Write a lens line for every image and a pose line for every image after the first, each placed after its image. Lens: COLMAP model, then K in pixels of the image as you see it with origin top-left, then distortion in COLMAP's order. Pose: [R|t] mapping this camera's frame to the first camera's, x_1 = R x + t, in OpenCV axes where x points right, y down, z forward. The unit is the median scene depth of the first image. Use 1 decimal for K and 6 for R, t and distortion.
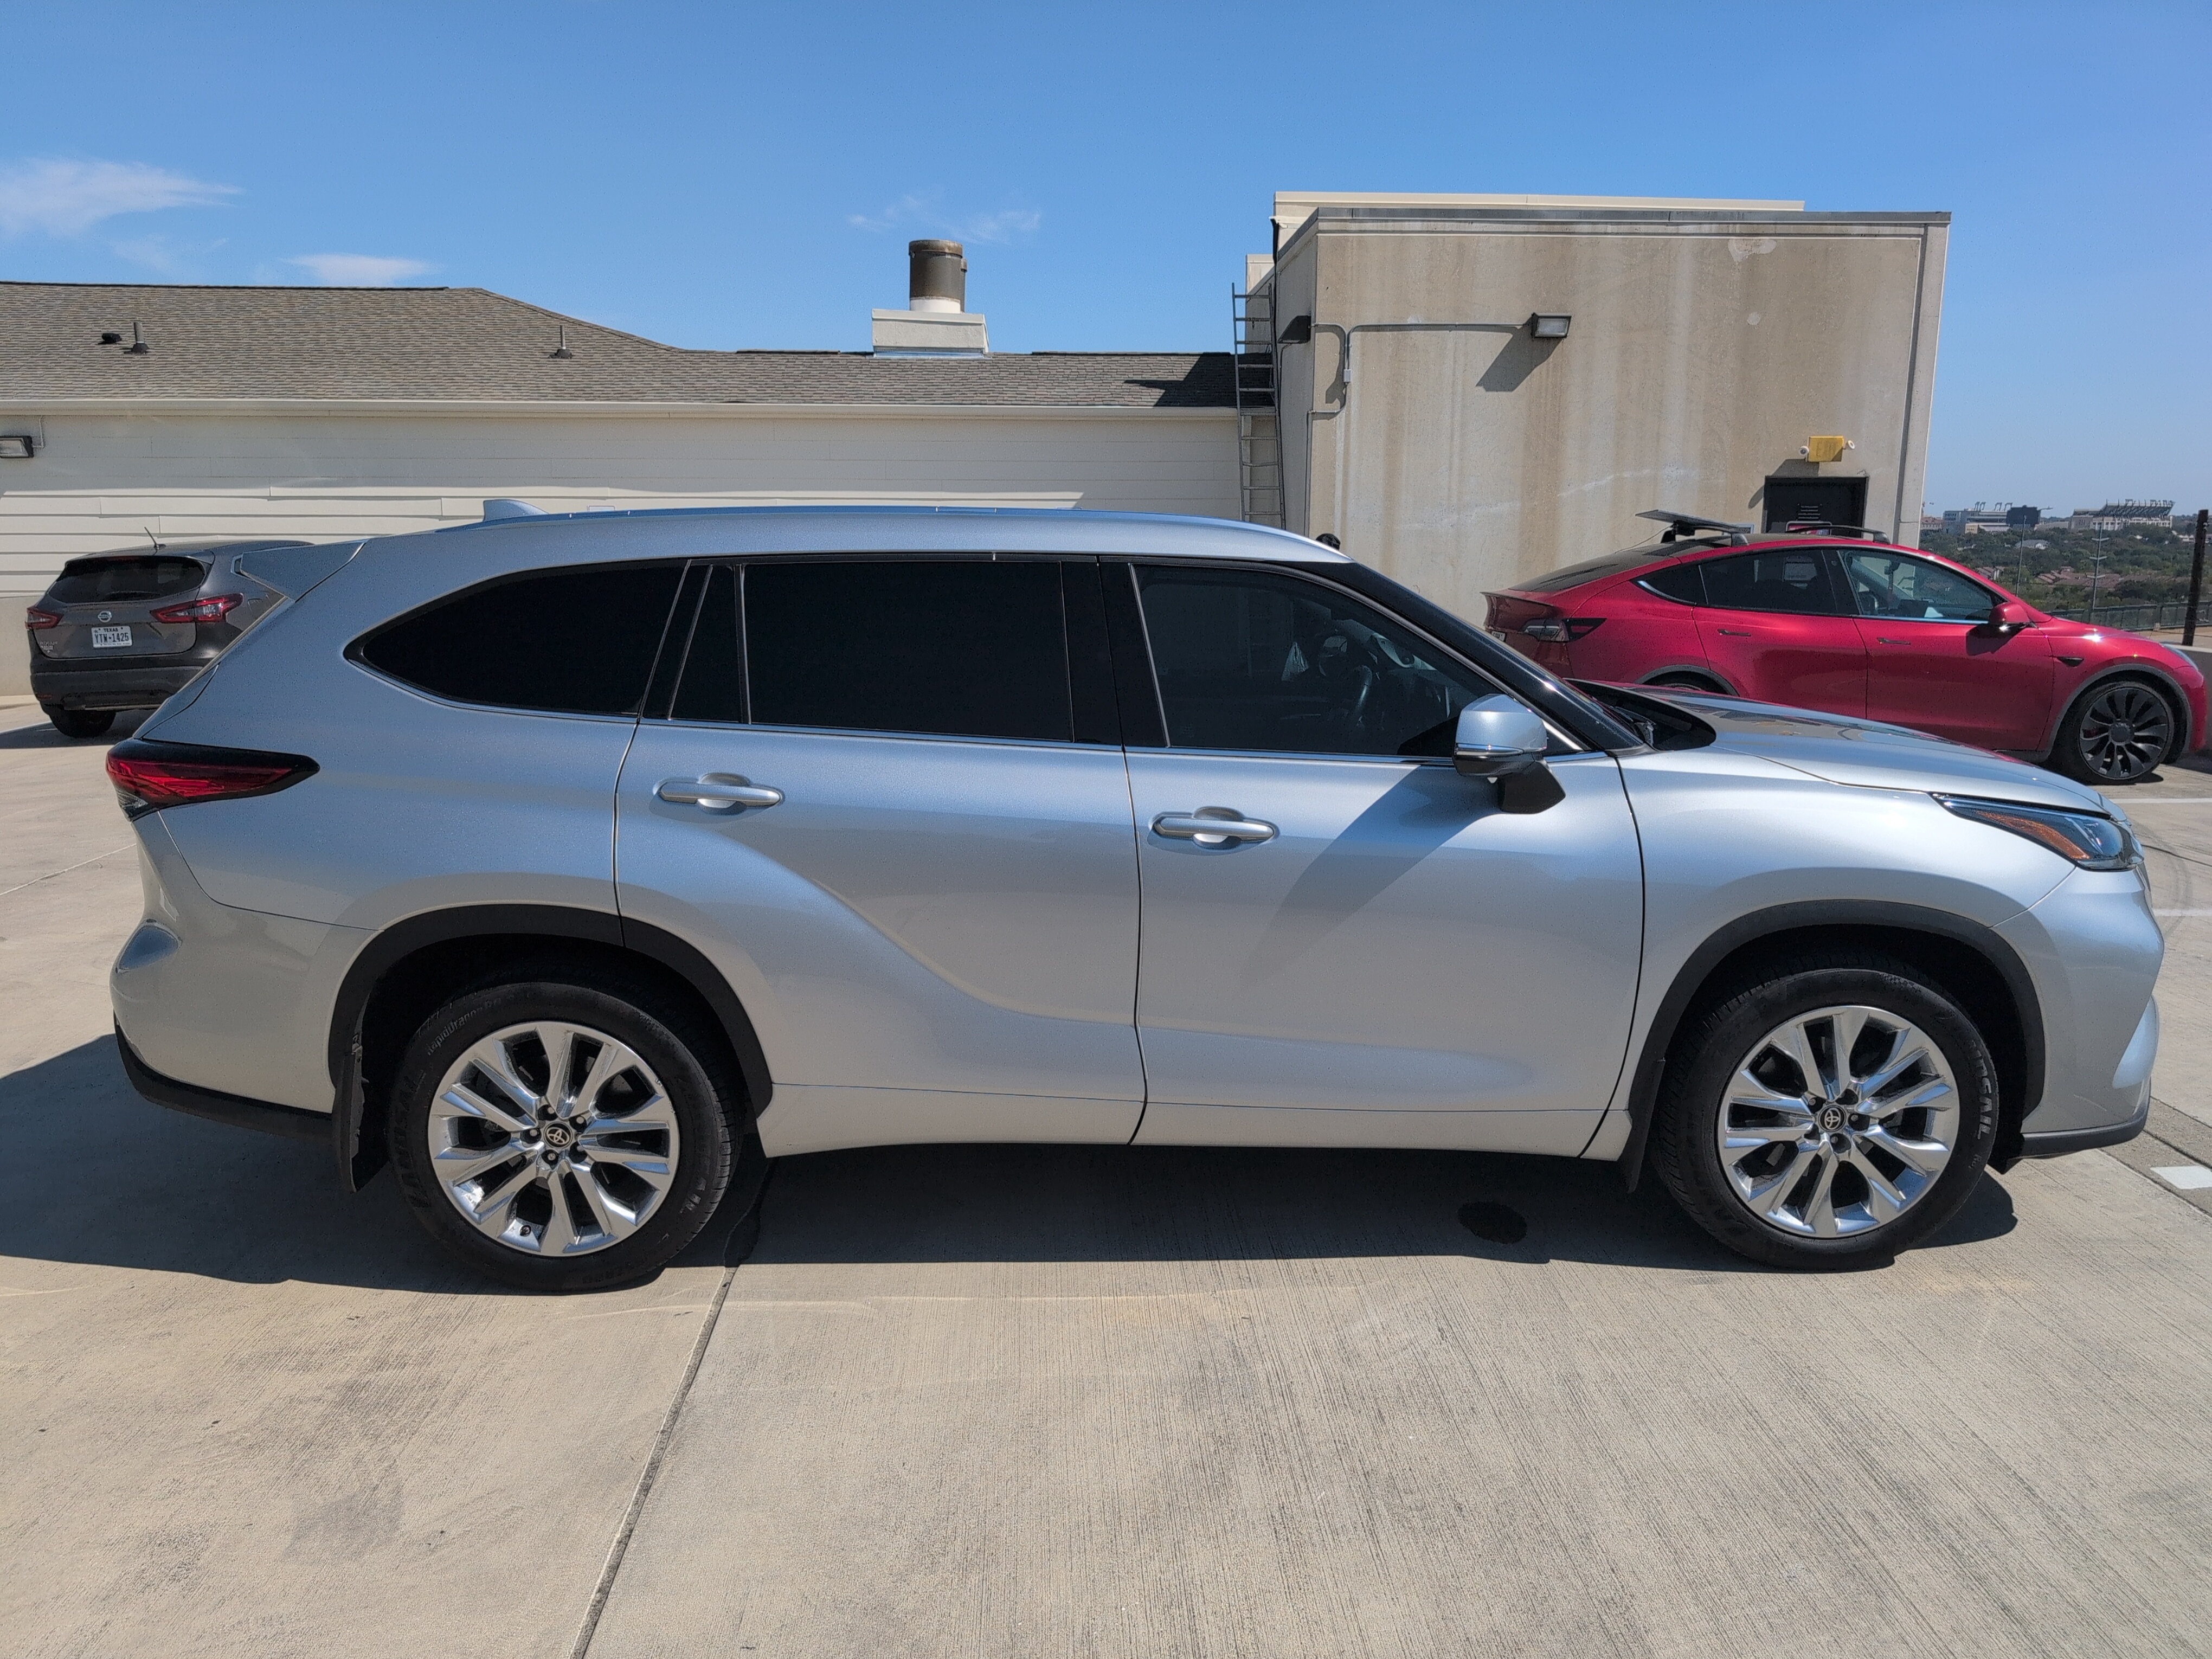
lens RADIAL K [[1602.7, 0, 1105.1], [0, 1602.7, 819.4], [0, 0, 1]] dist [0.002320, 0.001046]
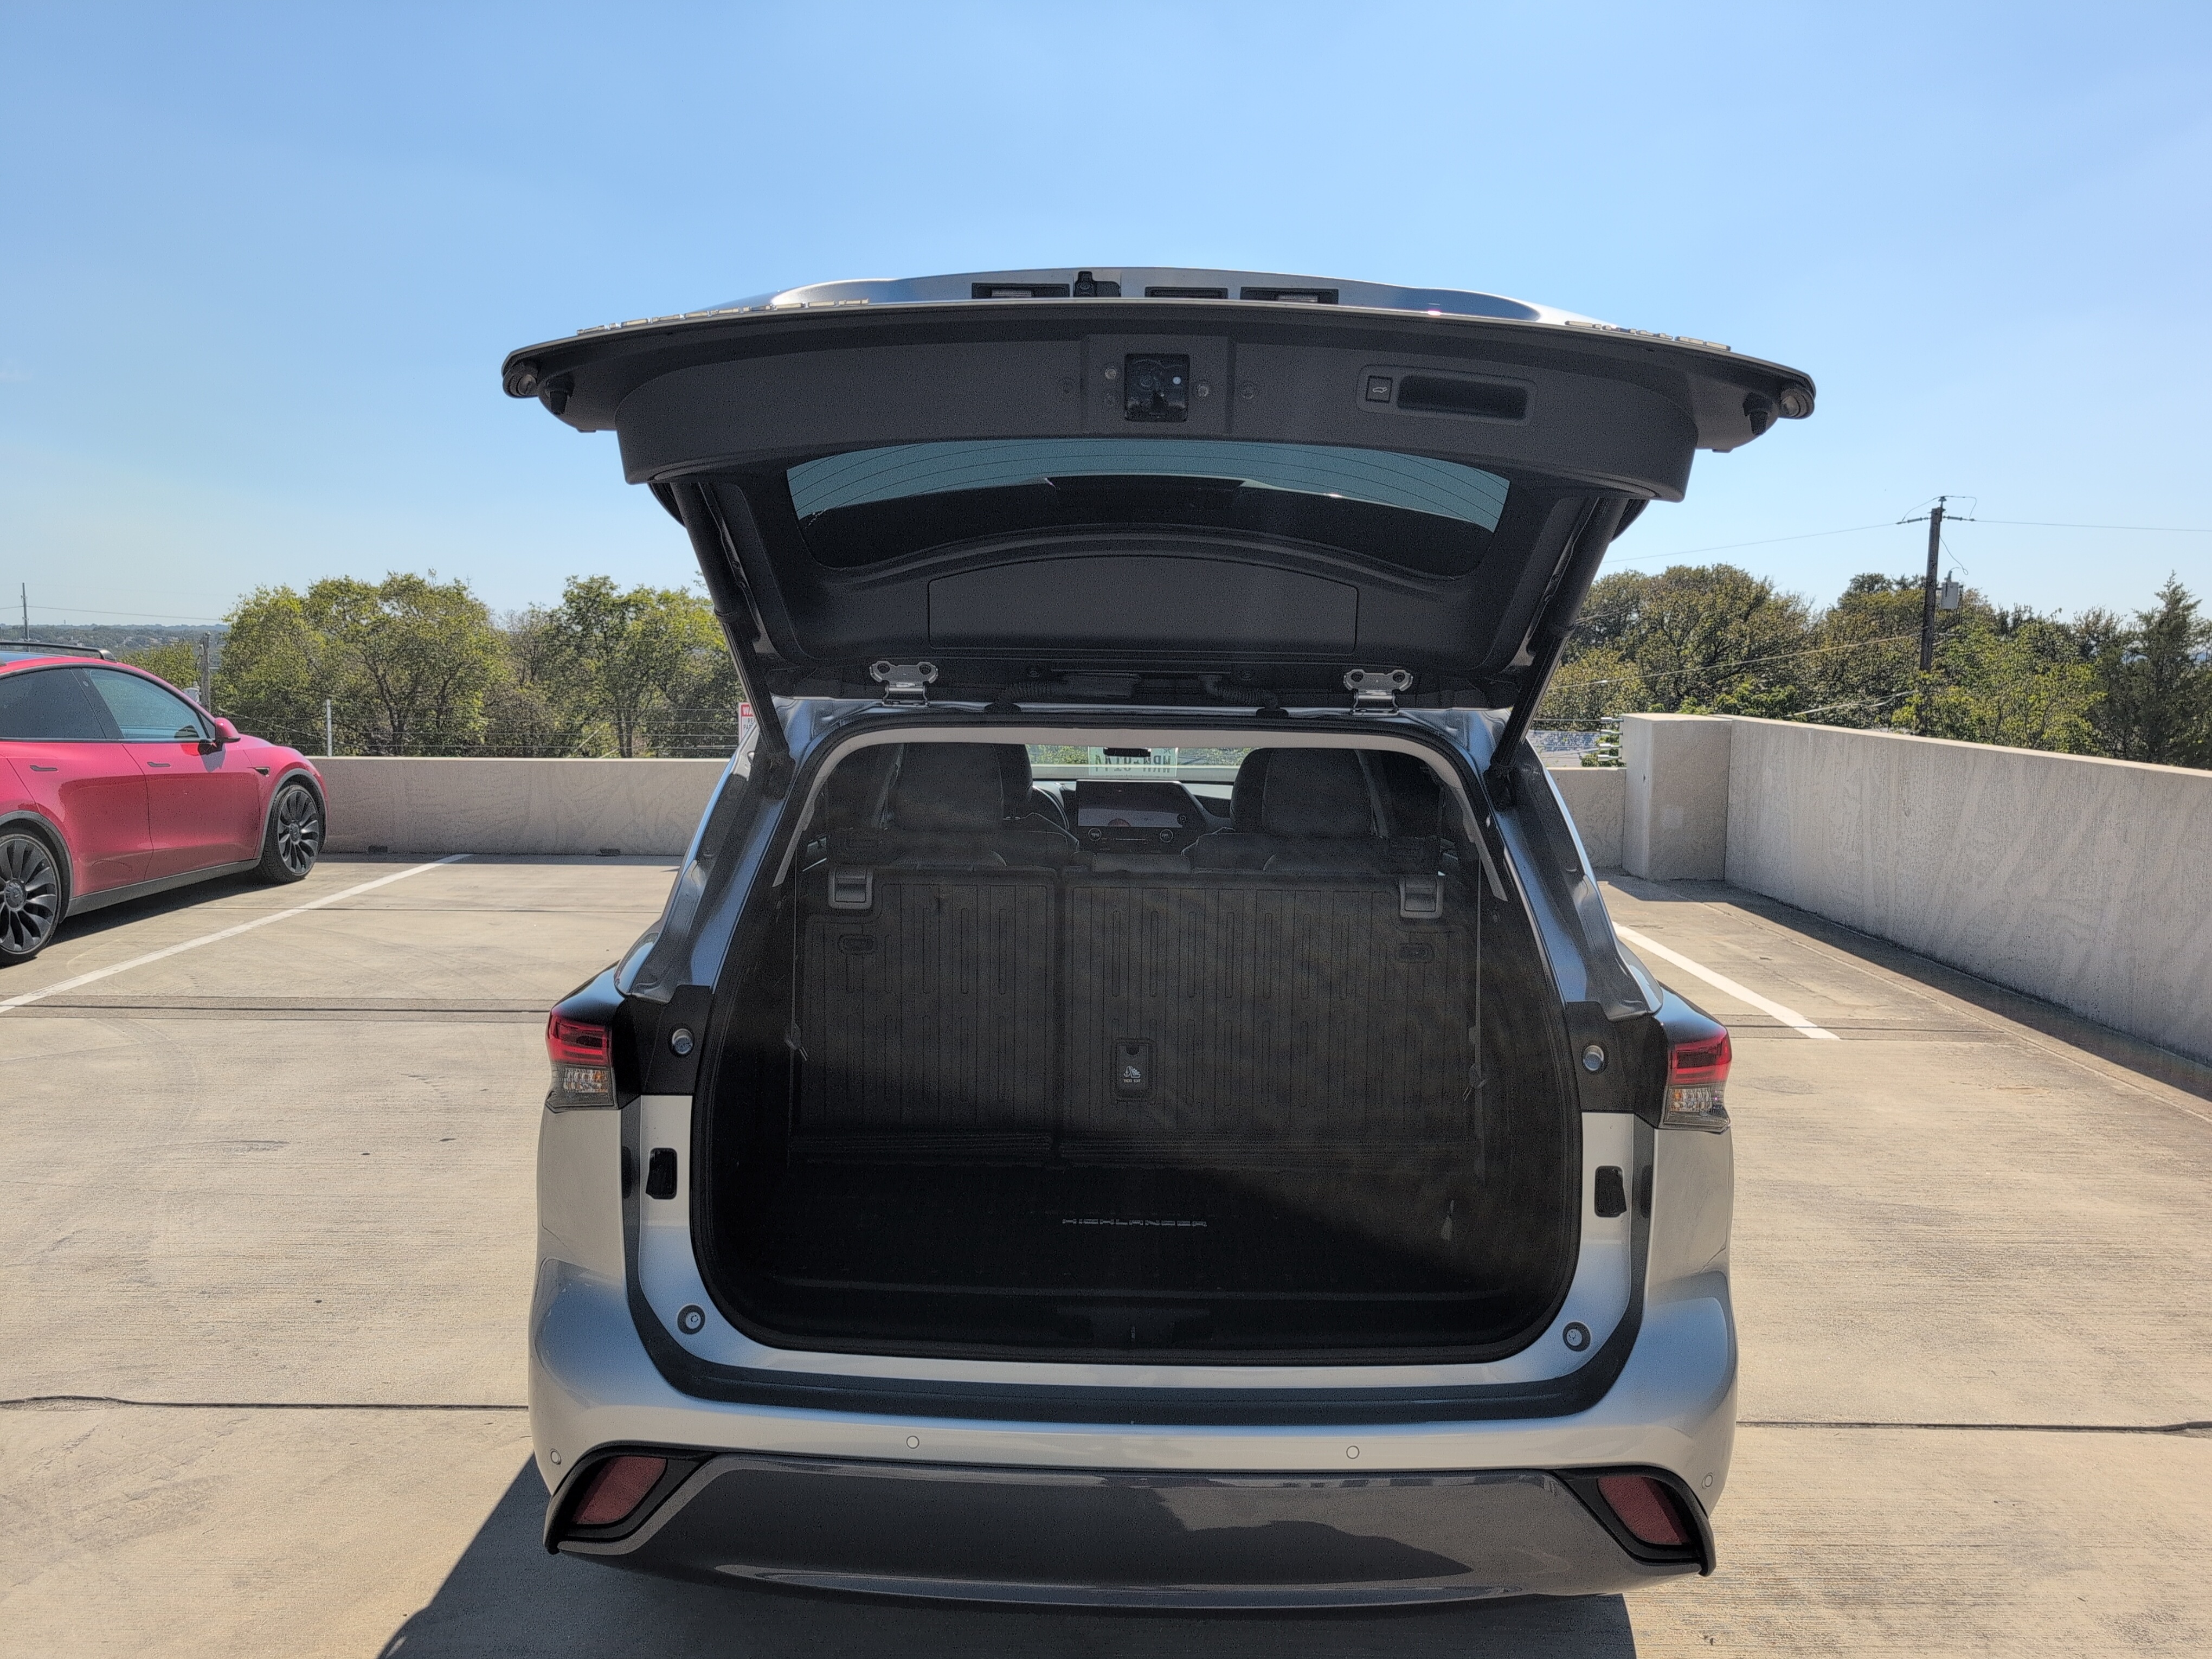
lens RADIAL K [[1602.7, 0, 1105.1], [0, 1602.7, 819.4], [0, 0, 1]] dist [0.002320, 0.001046]
pose [[0.034343, -0.107524, 0.993609, -0.280742], [0.174078, 0.979642, 0.099996, -0.051277], [-0.984133, 0.169531, 0.052361, 0.269744]]
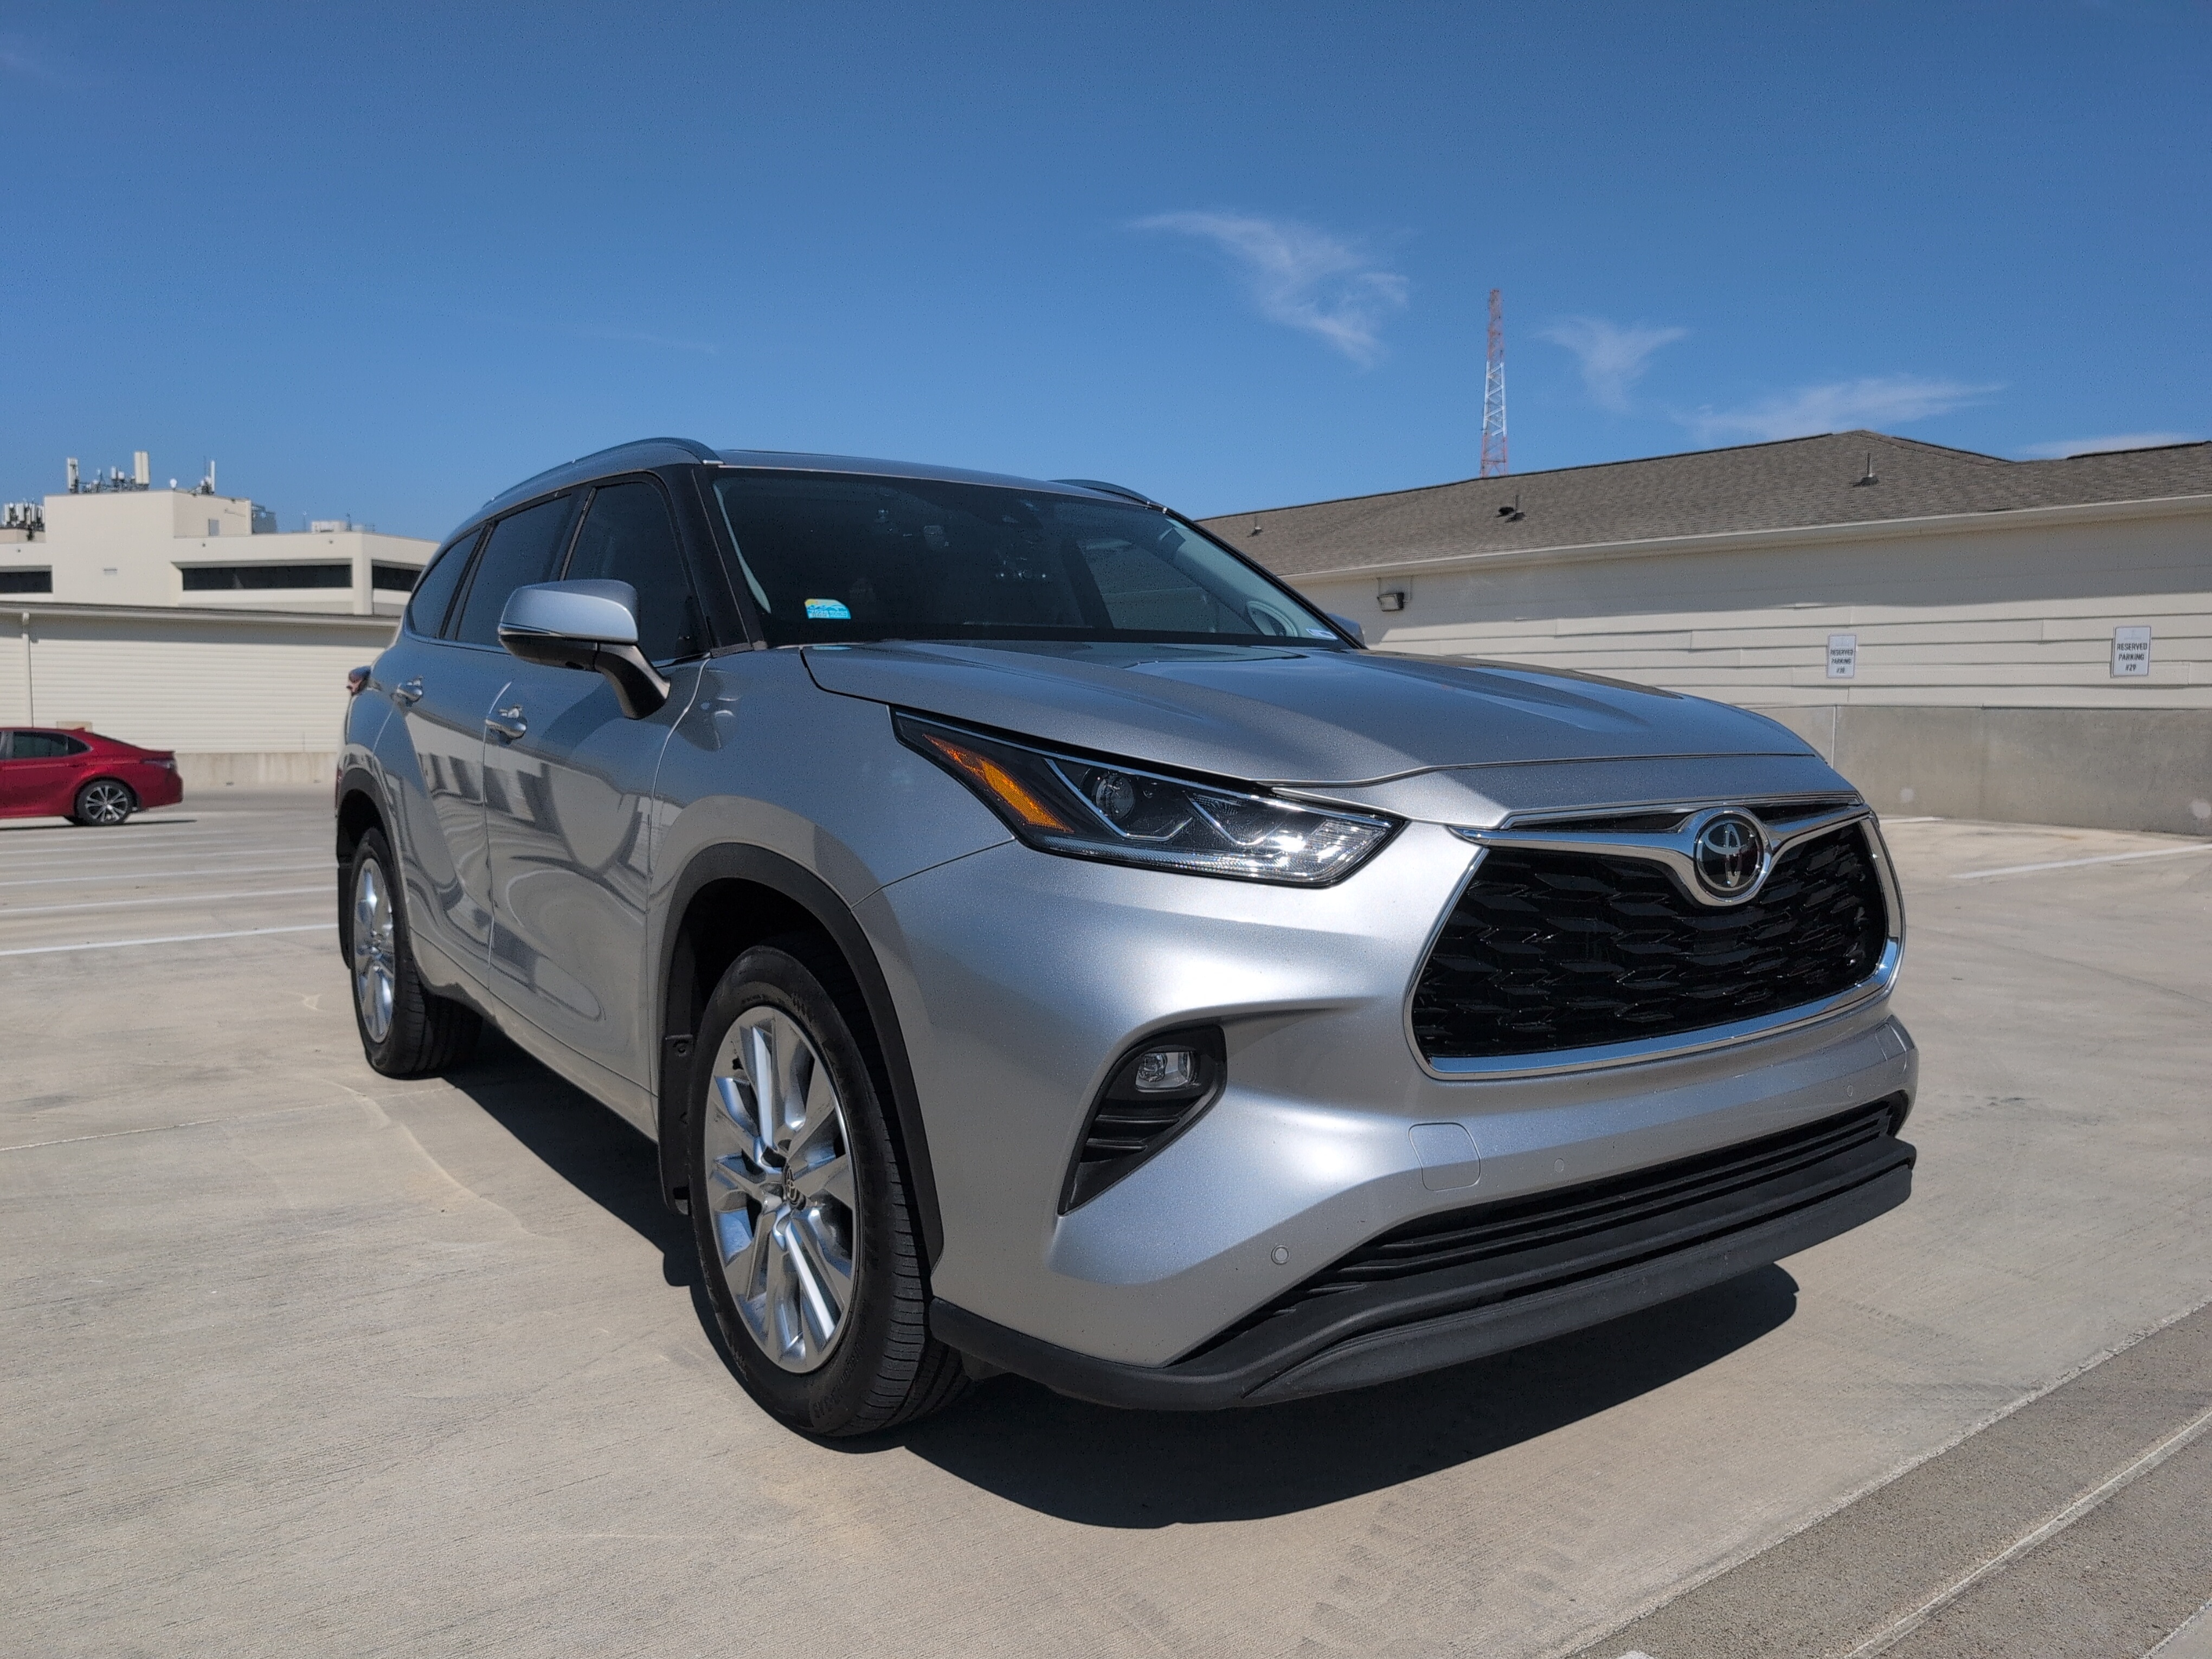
lens RADIAL K [[1604.2, 0, 1106.0], [0, 1604.2, 829.5], [0, 0, 1]] dist [0.002250, -0.000875]
pose [[0.560604, 0.068197, -0.825271, 0.255359], [-0.157618, 0.987171, -0.025494, 0.008027], [0.812945, 0.144370, 0.564161, 0.166424]]
